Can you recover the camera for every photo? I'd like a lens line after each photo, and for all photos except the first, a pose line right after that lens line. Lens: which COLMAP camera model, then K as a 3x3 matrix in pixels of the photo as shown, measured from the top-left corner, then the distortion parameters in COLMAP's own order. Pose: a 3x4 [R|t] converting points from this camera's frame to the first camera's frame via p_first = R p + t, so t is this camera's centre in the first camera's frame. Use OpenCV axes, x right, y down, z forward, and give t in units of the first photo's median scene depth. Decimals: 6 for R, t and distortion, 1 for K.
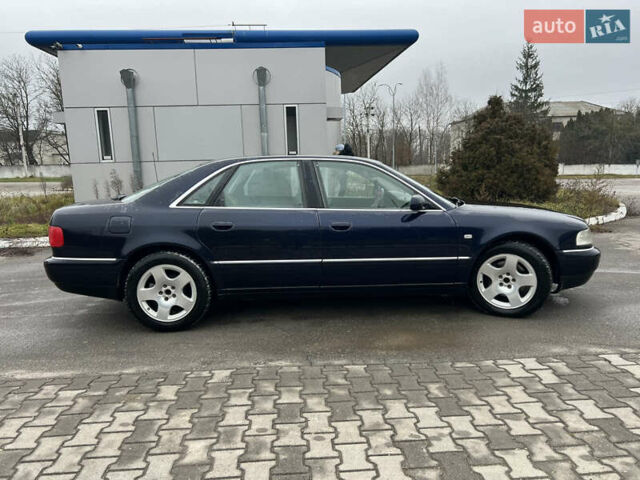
lens RADIAL K [[485.3, 0, 320.0], [0, 485.3, 240.0], [0, 0, 1]] dist [0.026051, -0.002610]
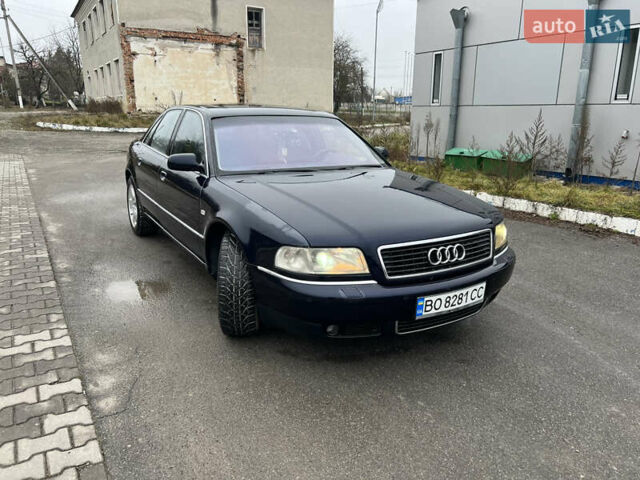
lens RADIAL K [[485.3, 0, 320.0], [0, 485.3, 240.0], [0, 0, 1]] dist [0.026051, -0.002610]
pose [[0.465167, 0.257887, -0.846826, 1.081324], [-0.155438, 0.965556, 0.208661, -0.160684], [0.871469, 0.034567, 0.489230, 0.756654]]
